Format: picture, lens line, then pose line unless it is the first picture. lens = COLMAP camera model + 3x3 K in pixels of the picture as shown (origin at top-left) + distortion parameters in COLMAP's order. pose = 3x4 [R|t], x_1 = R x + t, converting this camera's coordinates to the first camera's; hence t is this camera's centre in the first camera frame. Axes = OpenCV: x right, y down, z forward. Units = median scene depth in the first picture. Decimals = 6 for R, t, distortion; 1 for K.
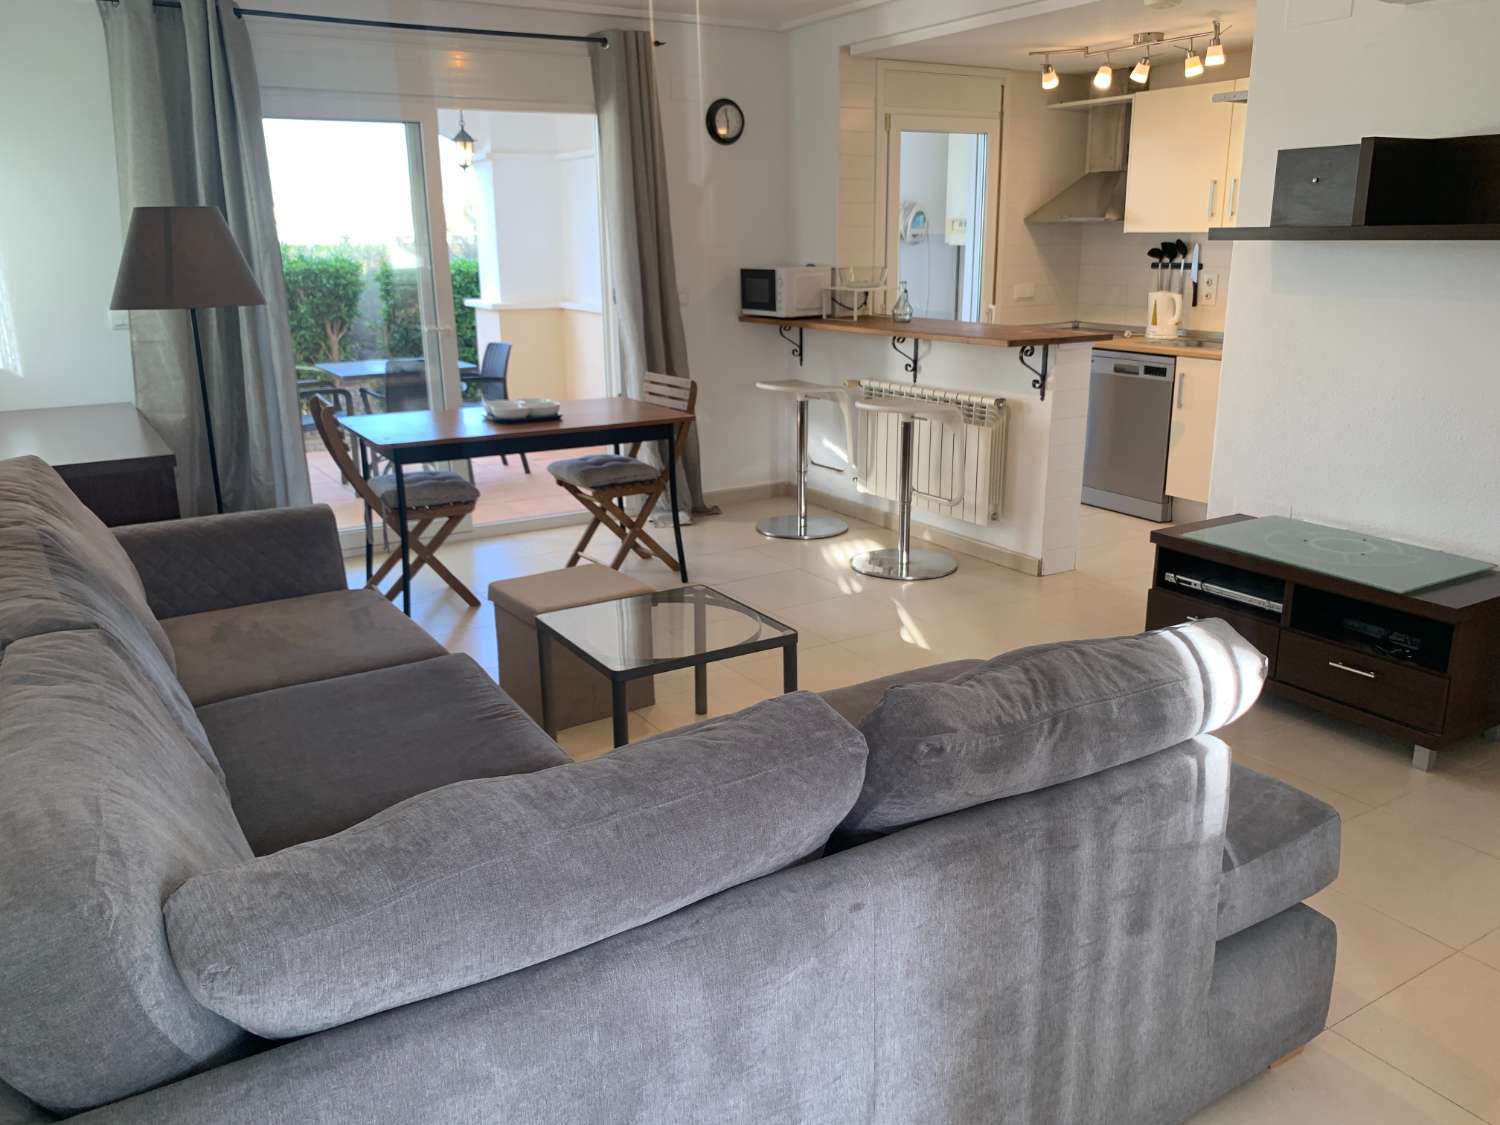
lens RADIAL K [[1160.5, 0, 750.0], [0, 1160.5, 562.5], [0, 0, 1]] dist [0.067495, -0.164247]
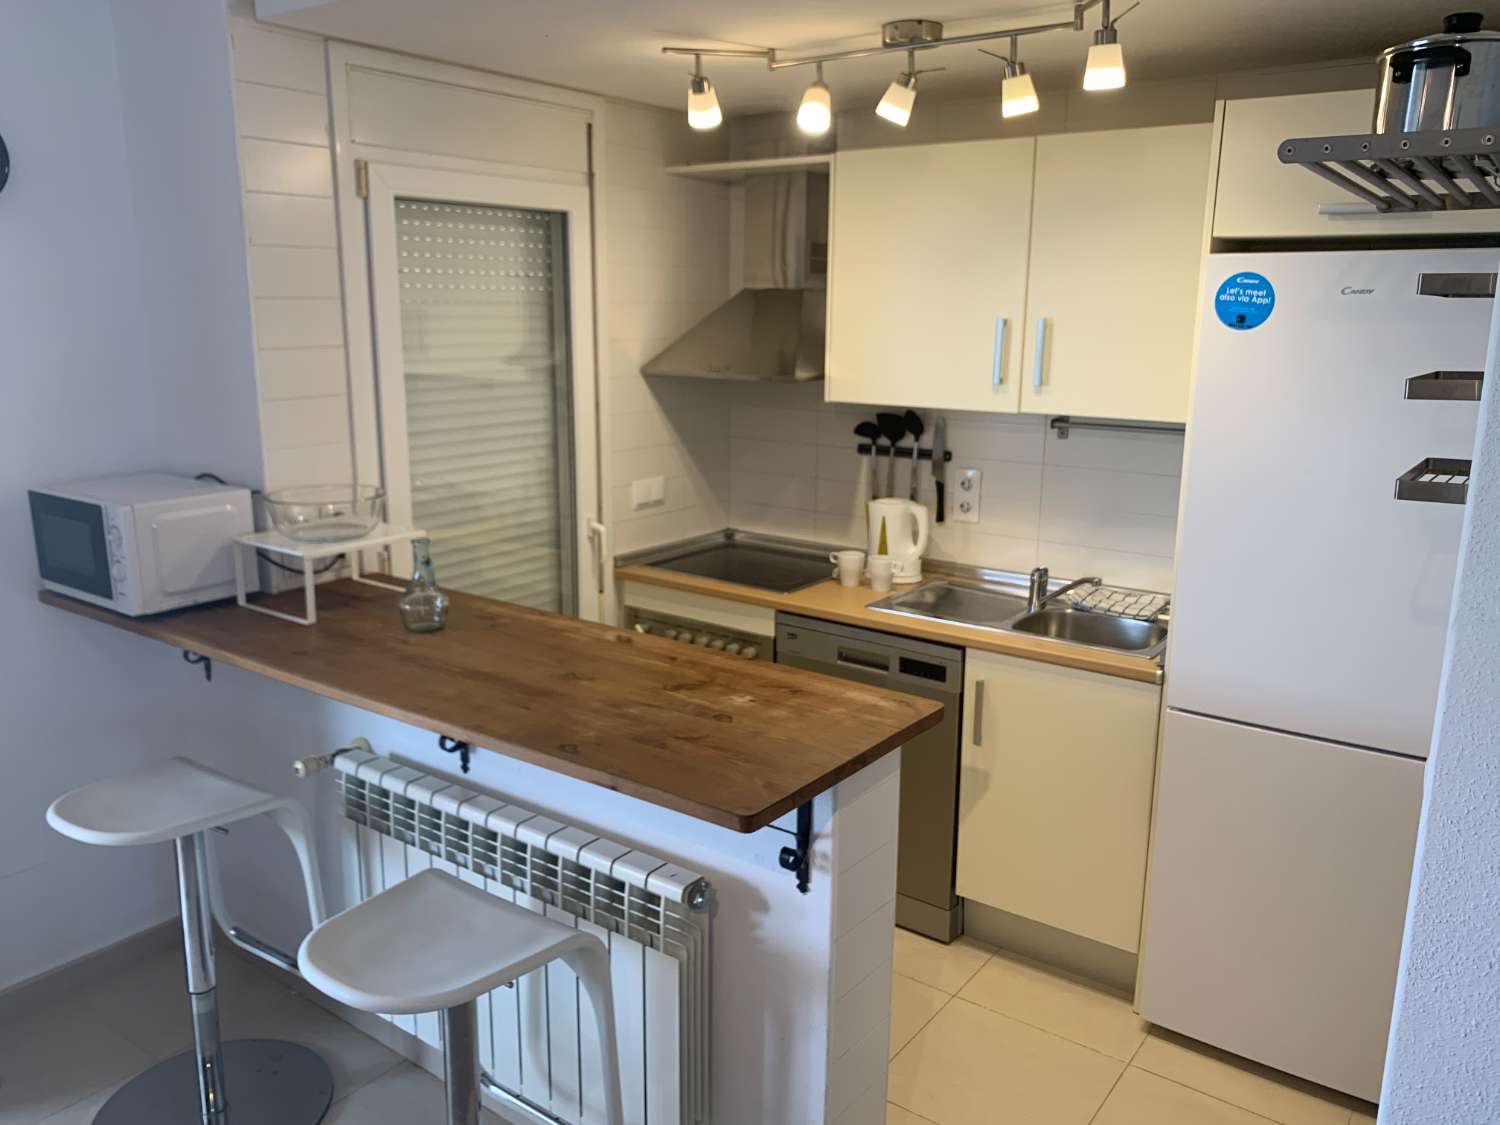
lens RADIAL K [[1160.5, 0, 750.0], [0, 1160.5, 562.5], [0, 0, 1]] dist [0.067495, -0.164247]
pose [[0.925652, -0.061591, 0.373328, 0.077273], [0.082104, 0.995849, -0.039279, -0.191494], [-0.369359, 0.067011, 0.926867, 0.517837]]
